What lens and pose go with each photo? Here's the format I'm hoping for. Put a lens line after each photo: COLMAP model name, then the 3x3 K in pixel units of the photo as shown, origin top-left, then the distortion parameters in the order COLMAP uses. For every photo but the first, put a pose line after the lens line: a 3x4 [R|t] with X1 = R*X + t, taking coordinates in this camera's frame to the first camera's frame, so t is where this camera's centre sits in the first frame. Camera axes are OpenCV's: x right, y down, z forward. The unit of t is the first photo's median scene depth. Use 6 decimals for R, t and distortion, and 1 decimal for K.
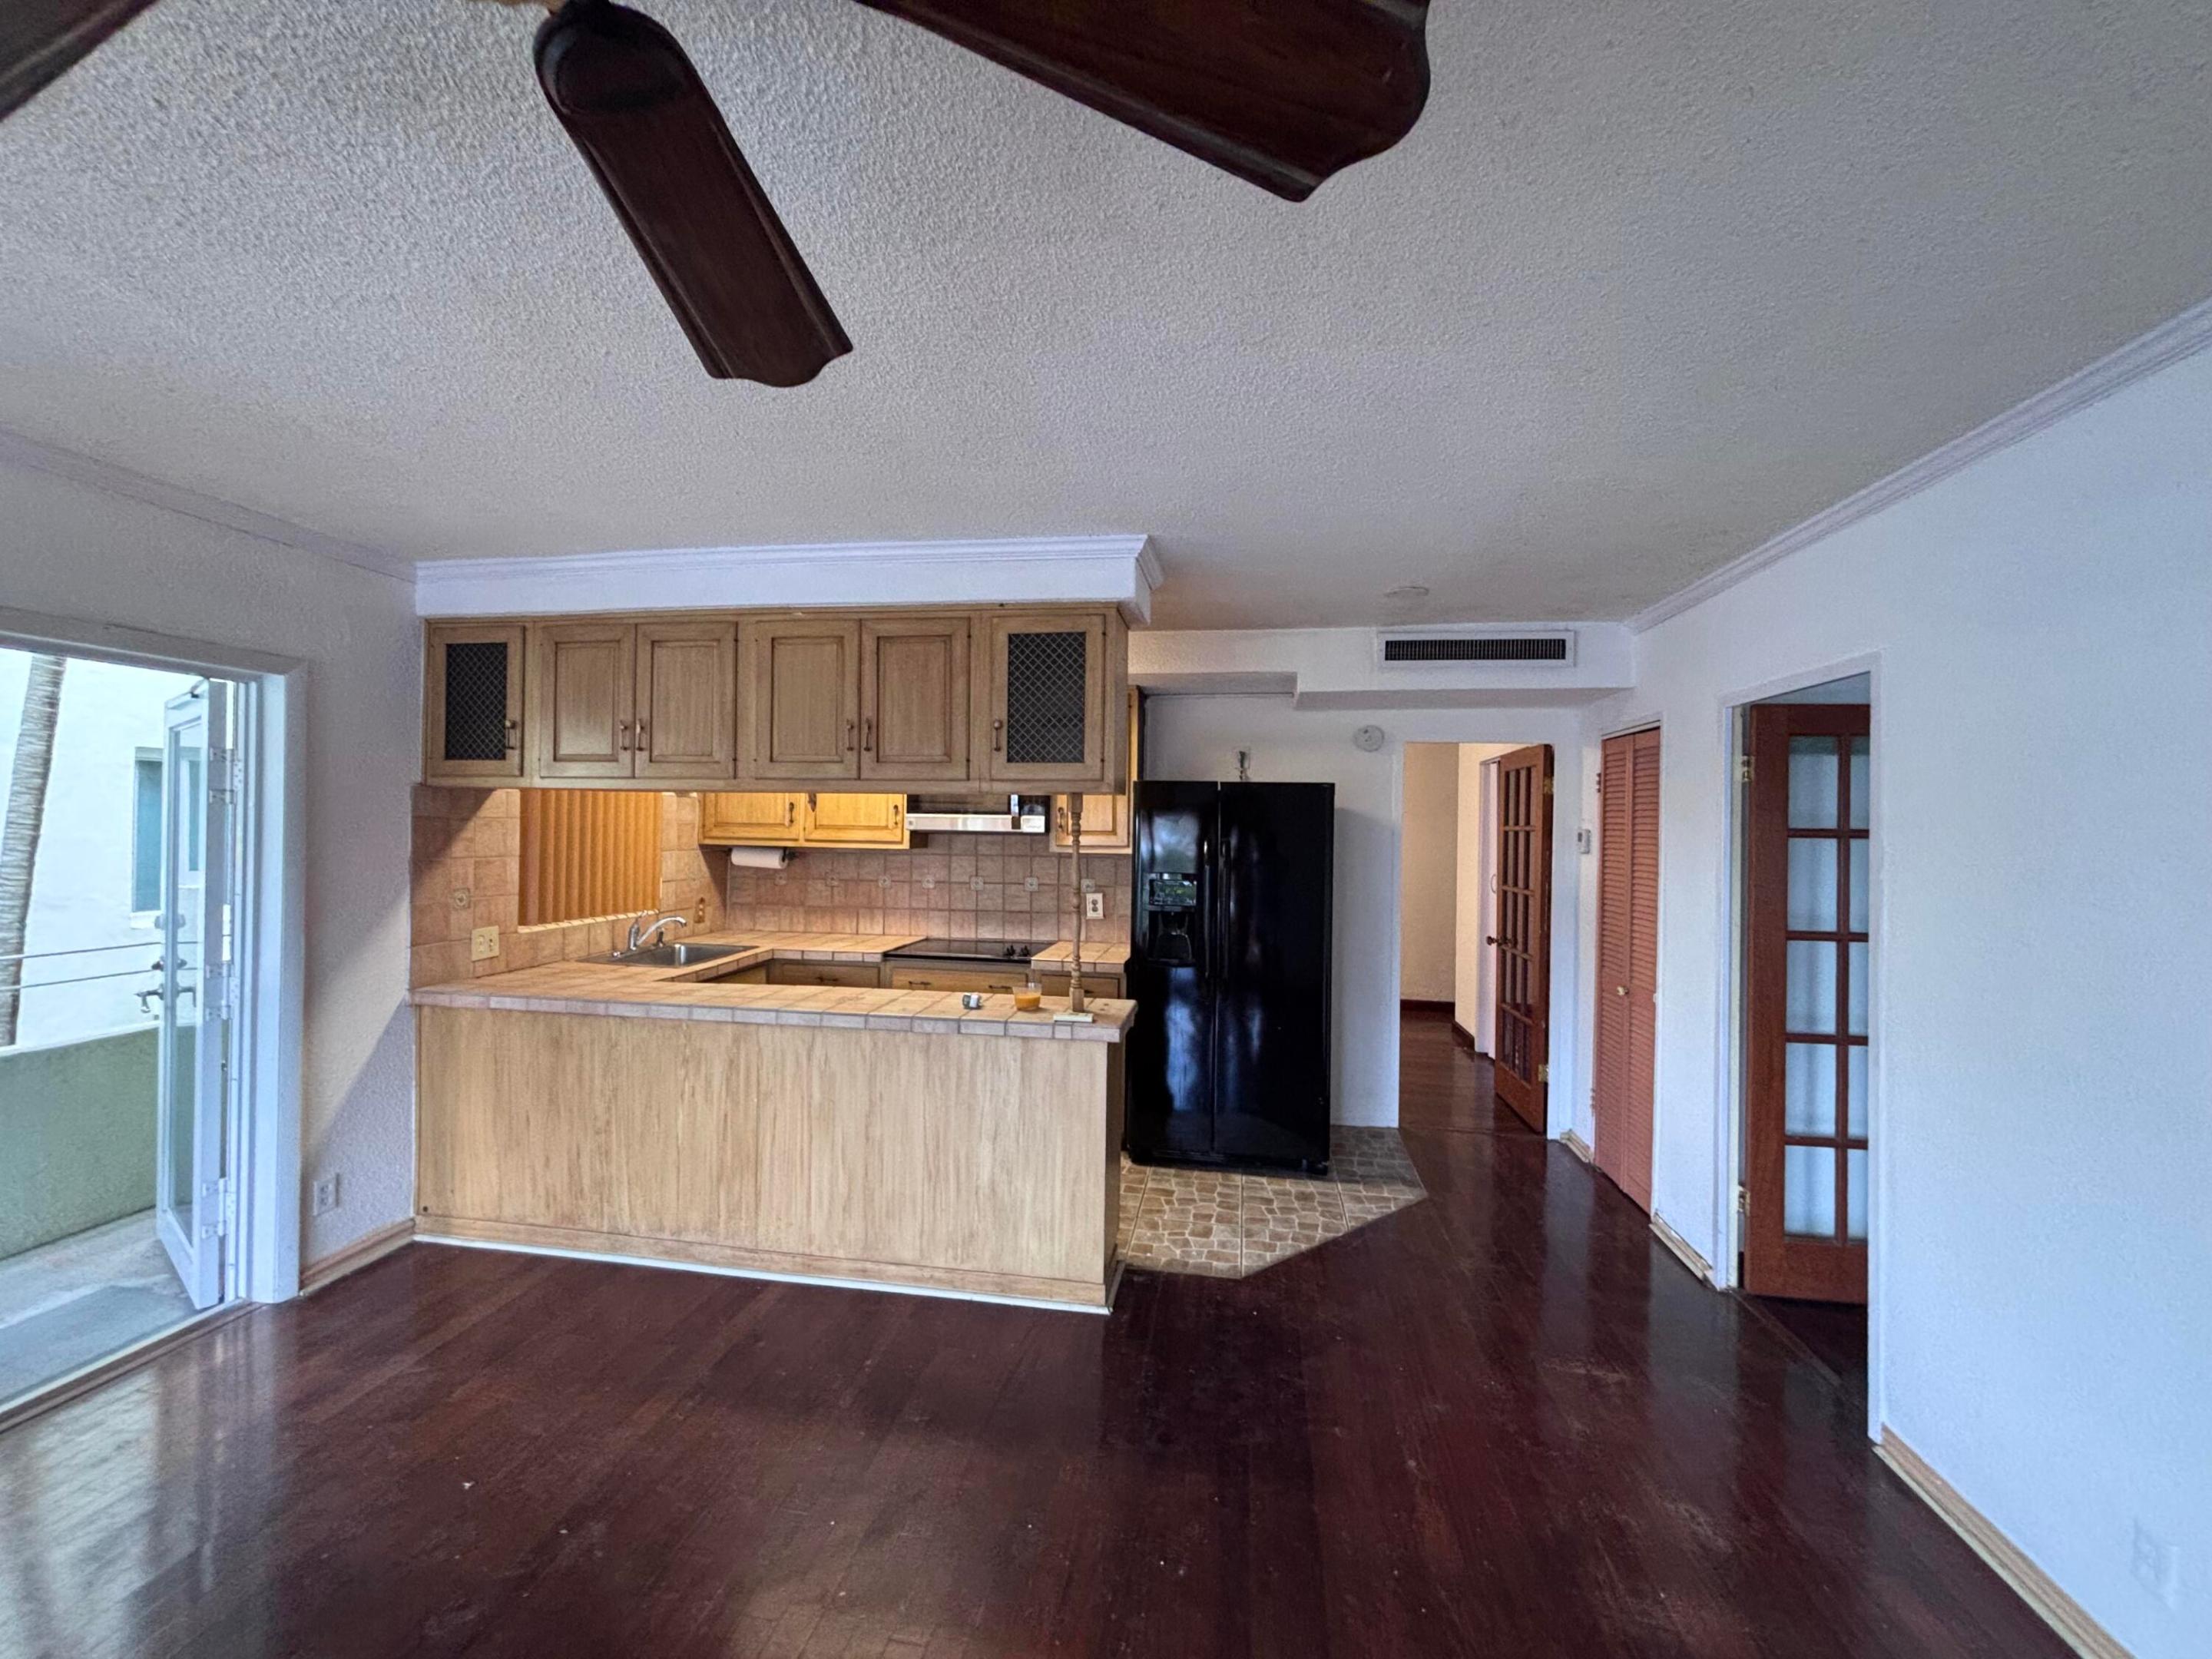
lens RADIAL K [[872.6, 0, 1102.2], [0, 872.6, 819.8], [0, 0, 1]] dist [0.000874, -0.000482]
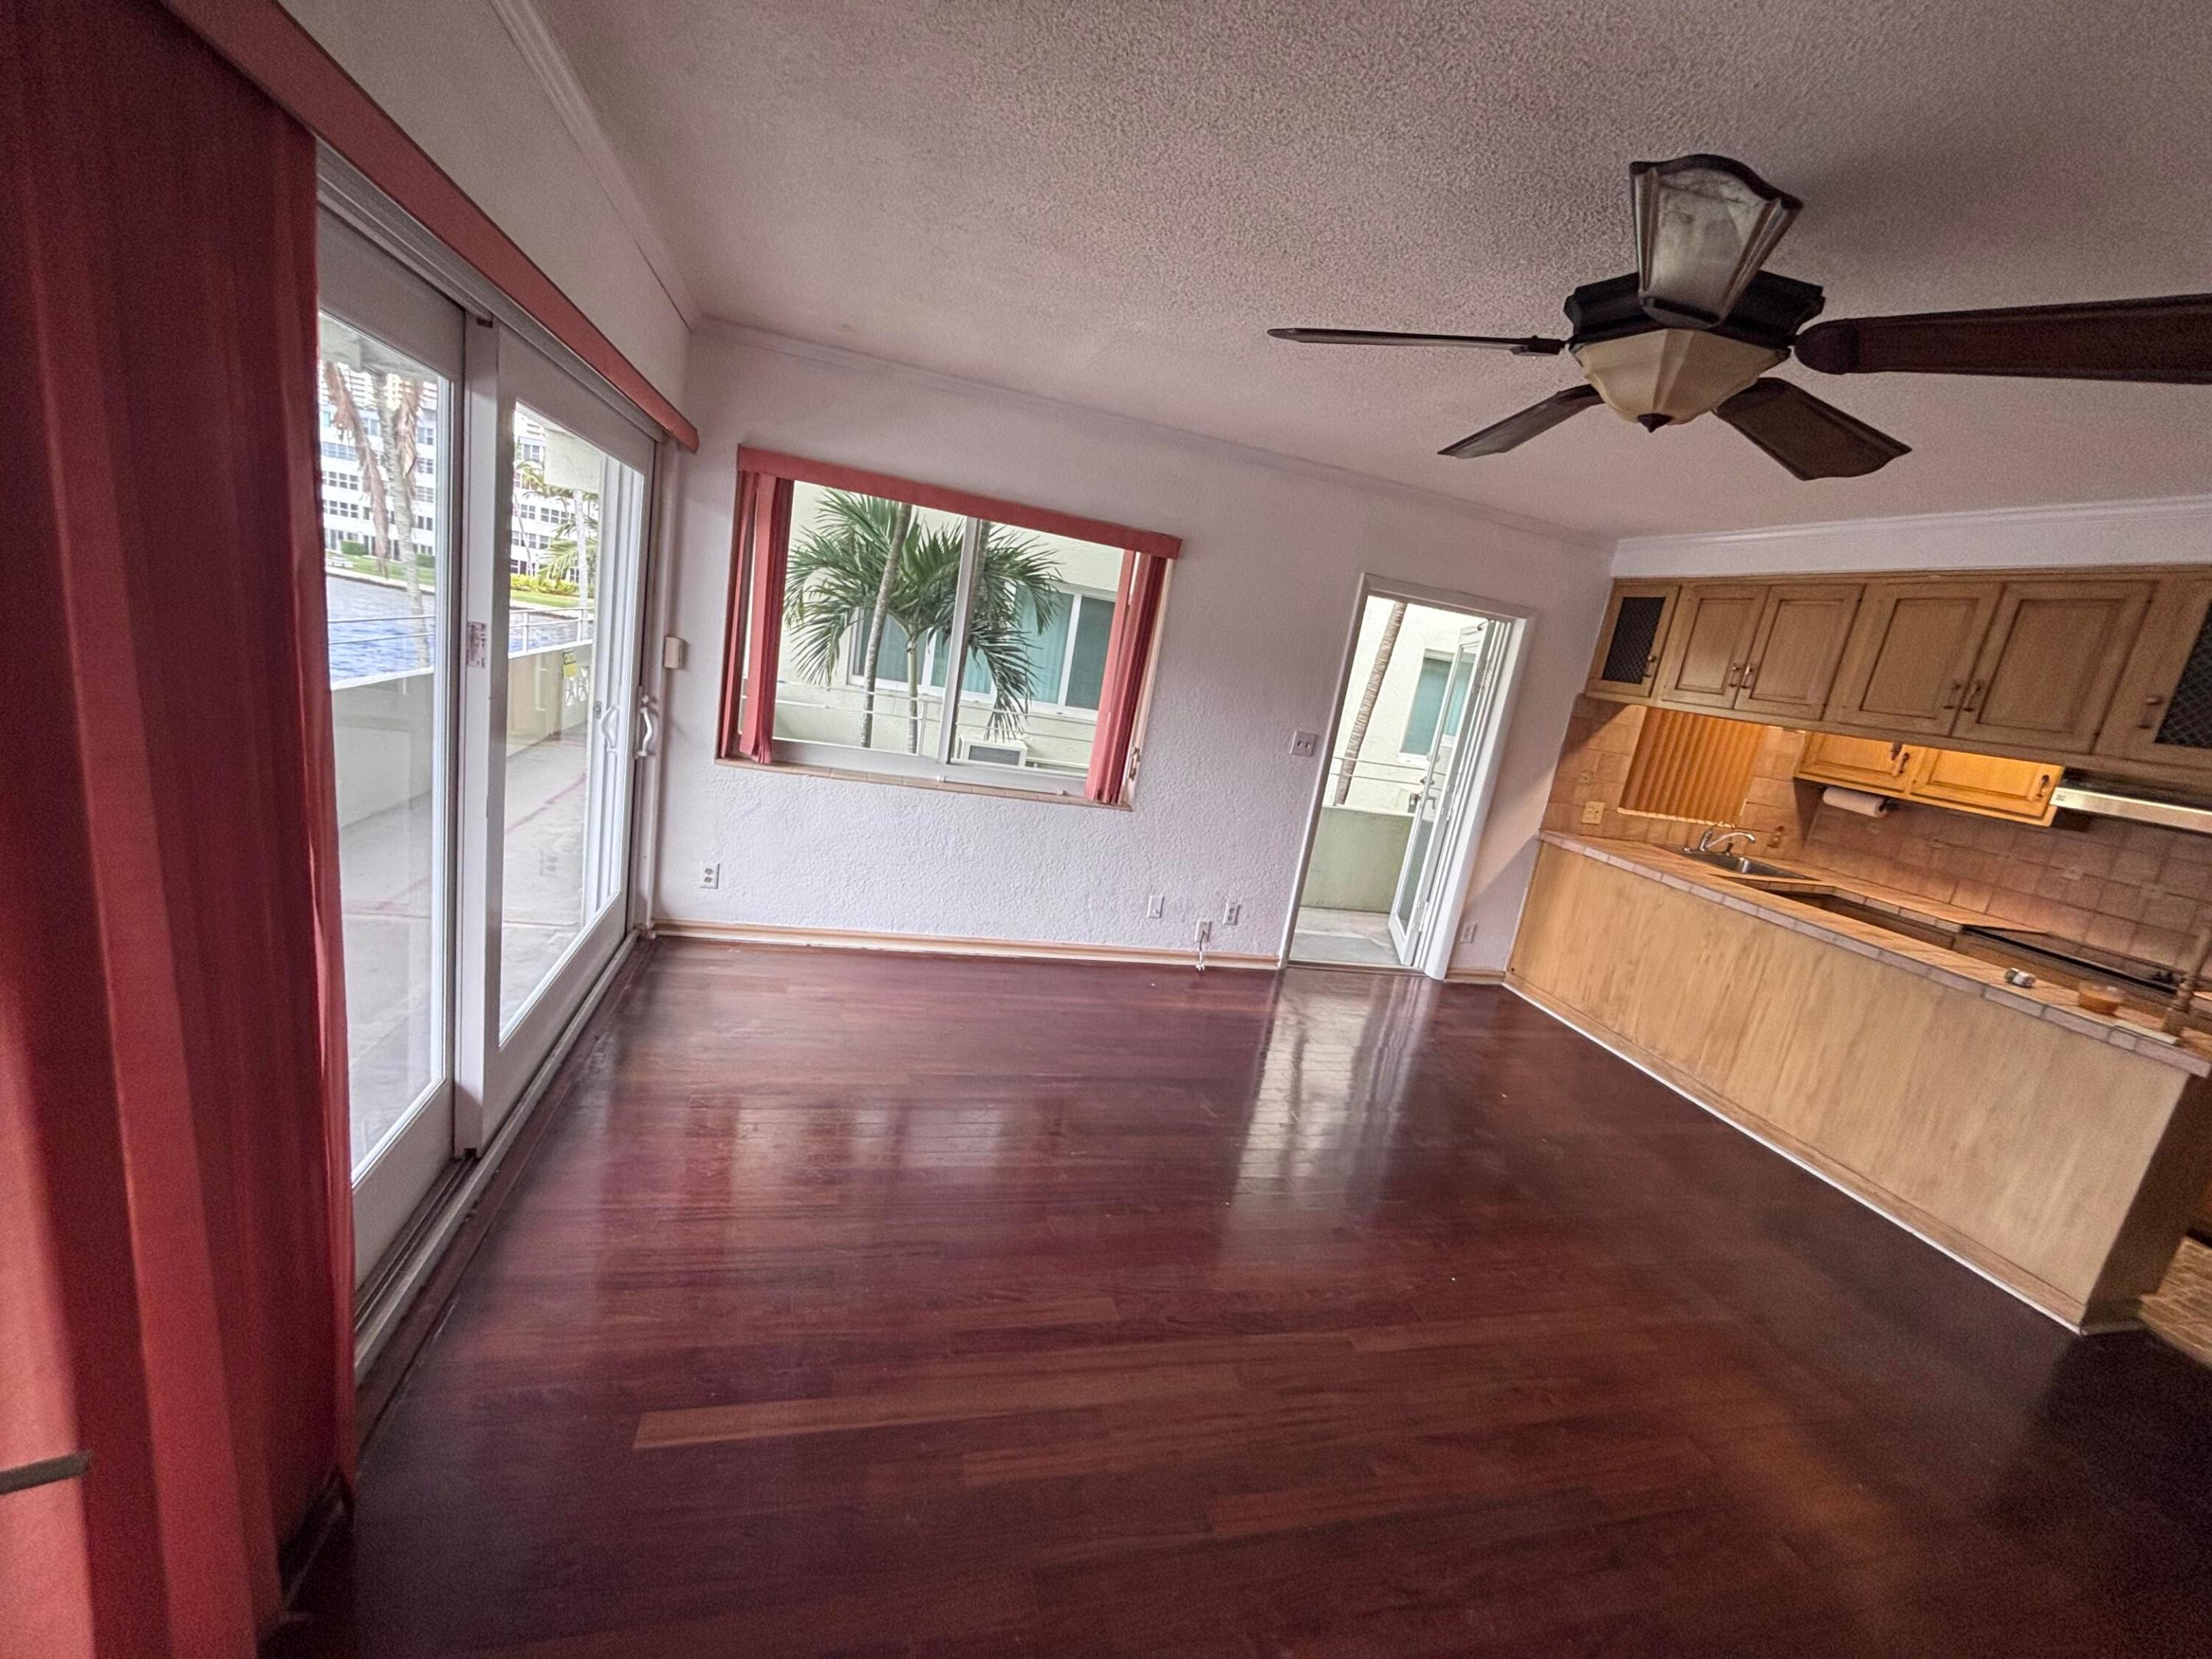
lens RADIAL K [[872.6, 0, 1102.2], [0, 872.6, 819.8], [0, 0, 1]] dist [0.000874, -0.000482]
pose [[0.394694, 0.238349, -0.887359, 0.256795], [-0.154178, 0.969254, 0.191768, 0.005290], [0.905784, 0.061122, 0.419307, -0.337787]]
